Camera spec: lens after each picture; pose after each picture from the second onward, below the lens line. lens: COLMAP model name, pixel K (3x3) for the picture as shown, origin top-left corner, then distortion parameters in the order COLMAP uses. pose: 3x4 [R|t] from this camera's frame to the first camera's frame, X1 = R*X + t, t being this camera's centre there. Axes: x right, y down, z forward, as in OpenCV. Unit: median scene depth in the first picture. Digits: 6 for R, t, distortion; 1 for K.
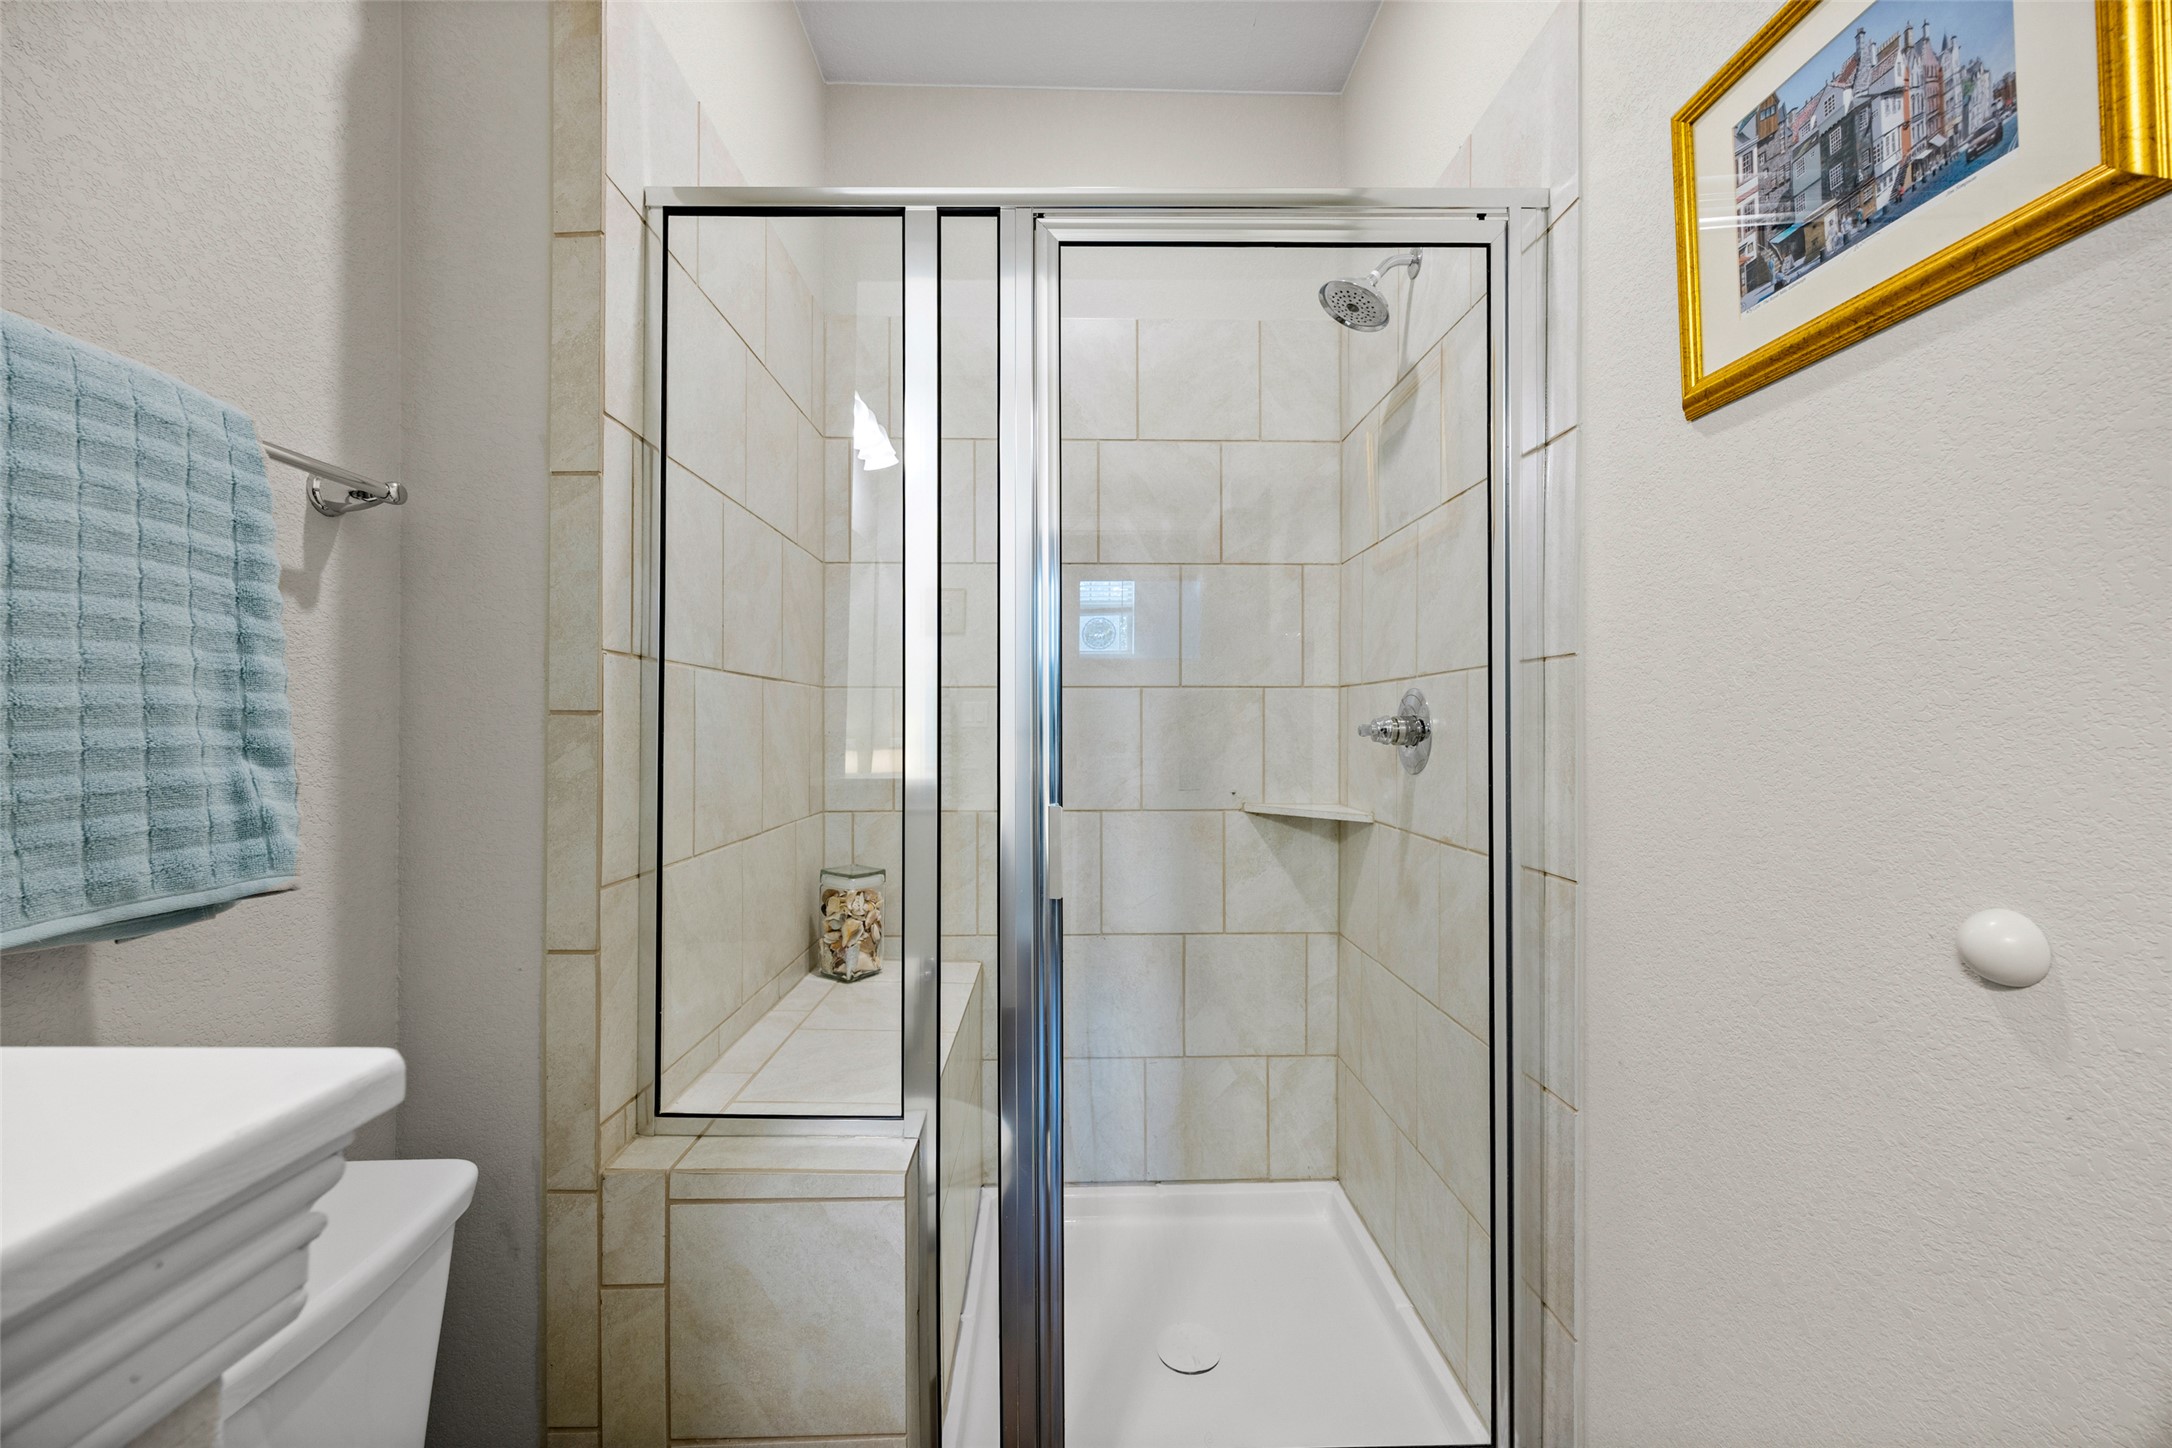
lens RADIAL K [[845.4, 0, 1088.4], [0, 845.4, 724.0], [0, 0, 1]] dist [0.008692, -0.000039]
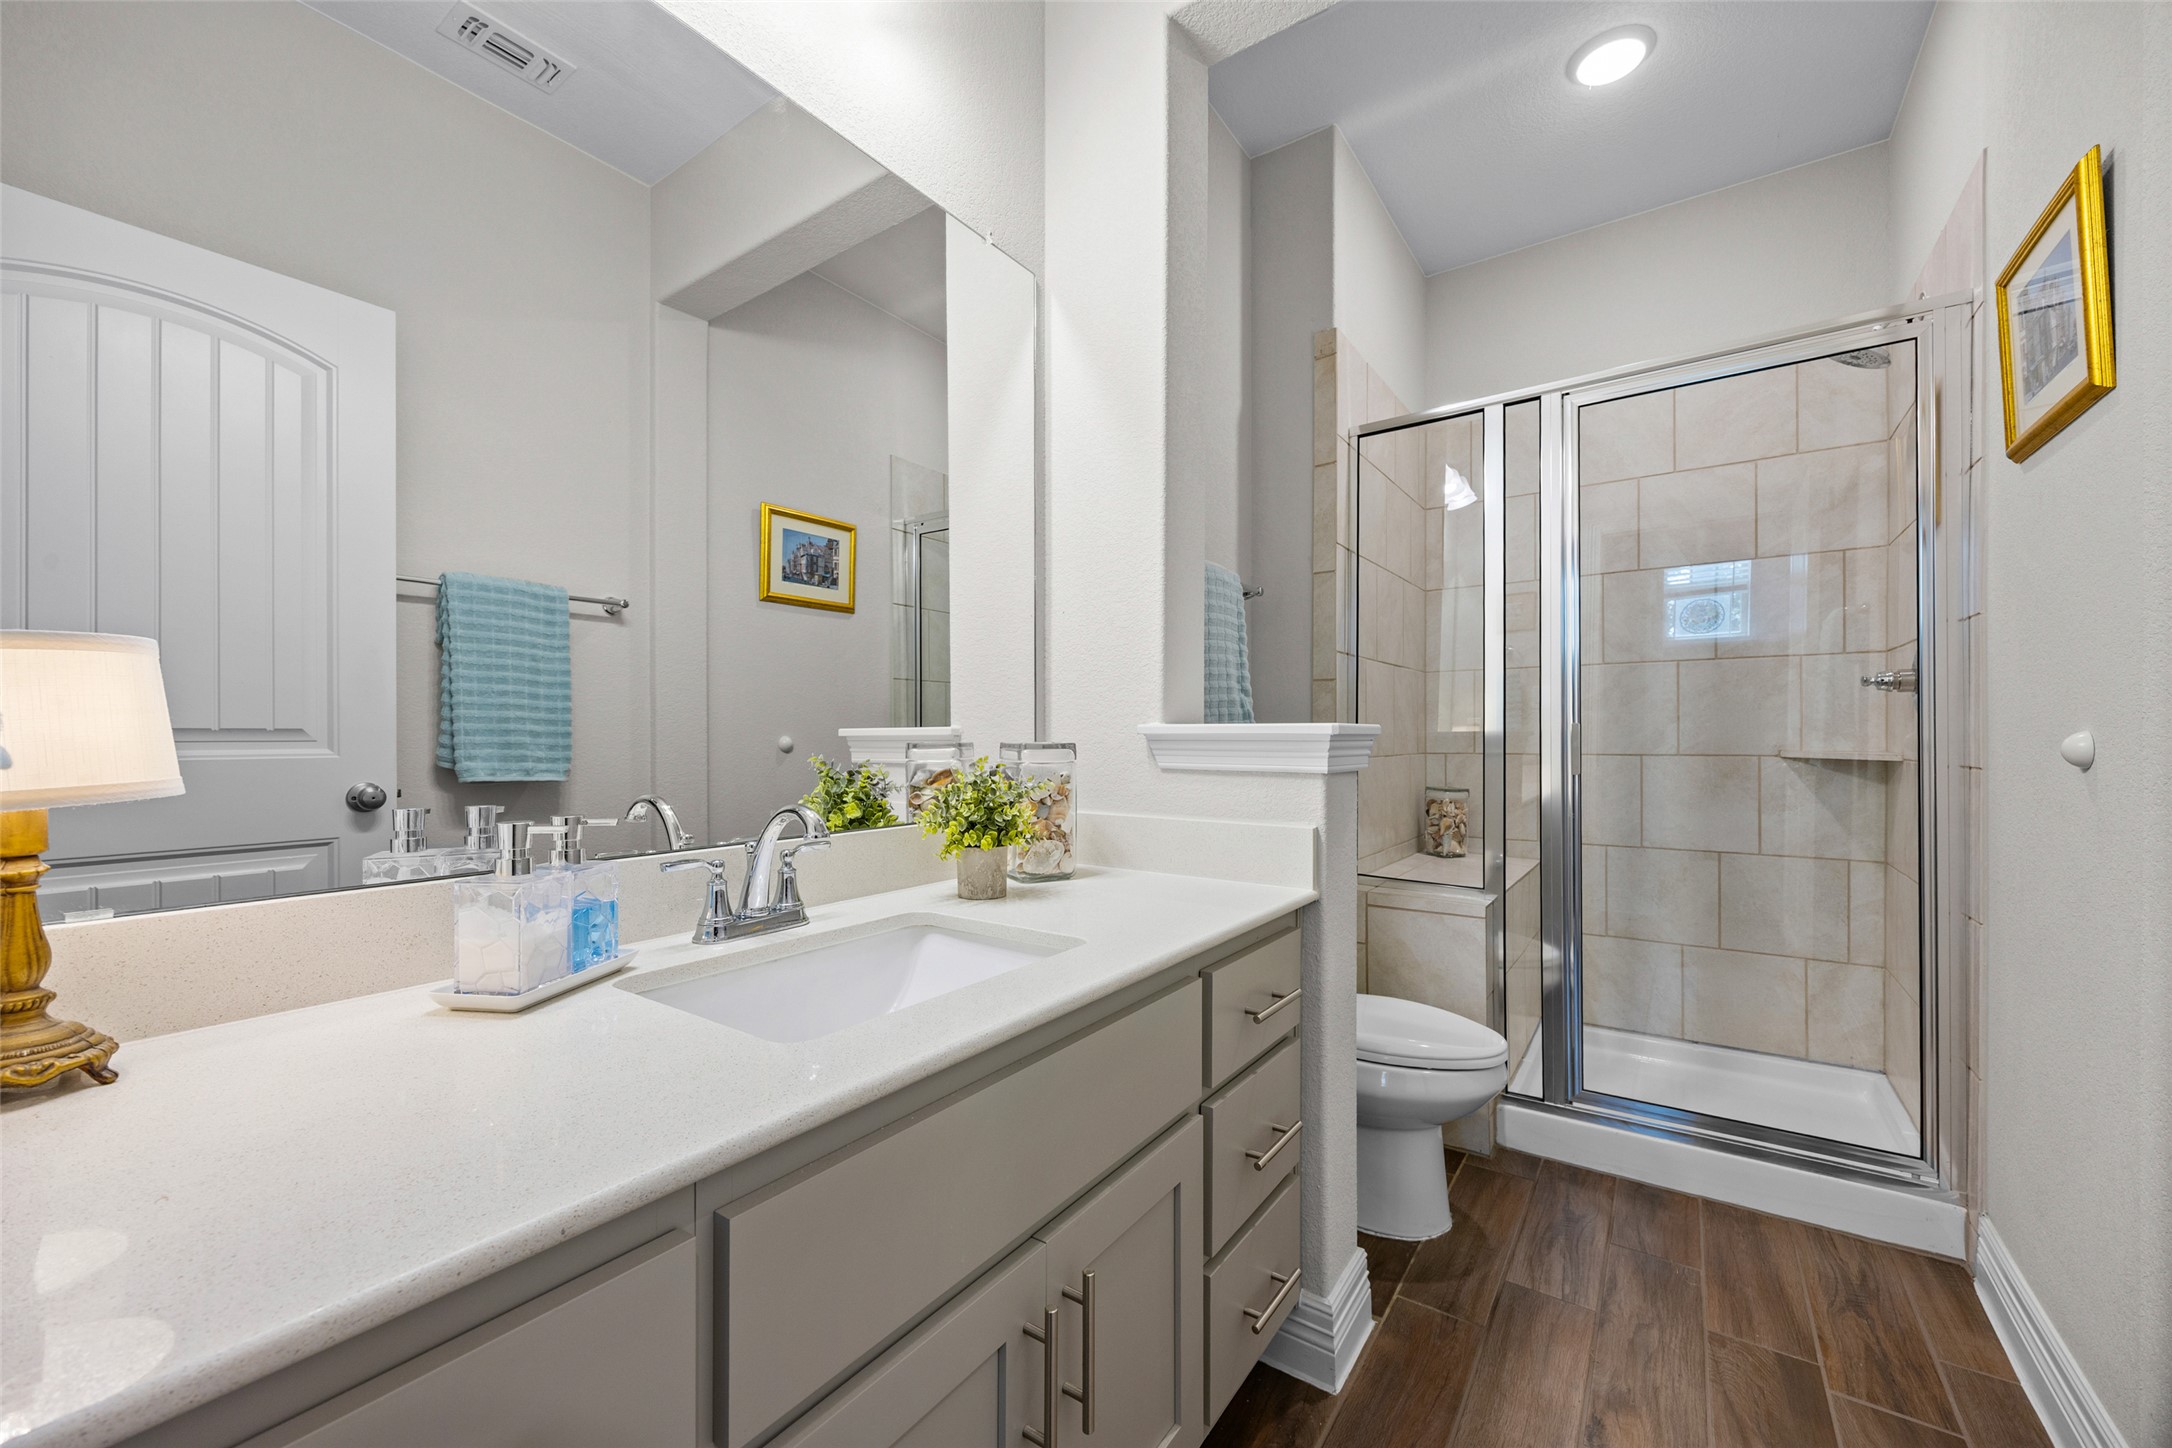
lens RADIAL K [[845.4, 0, 1095.0], [0, 845.4, 739.5], [0, 0, 1]] dist [0.008692, -0.000039]
pose [[0.802226, 0.001340, -0.597019, 0.130734], [0.005171, 0.999944, 0.009193, 0.065567], [0.596998, -0.010461, 0.802174, -0.628822]]
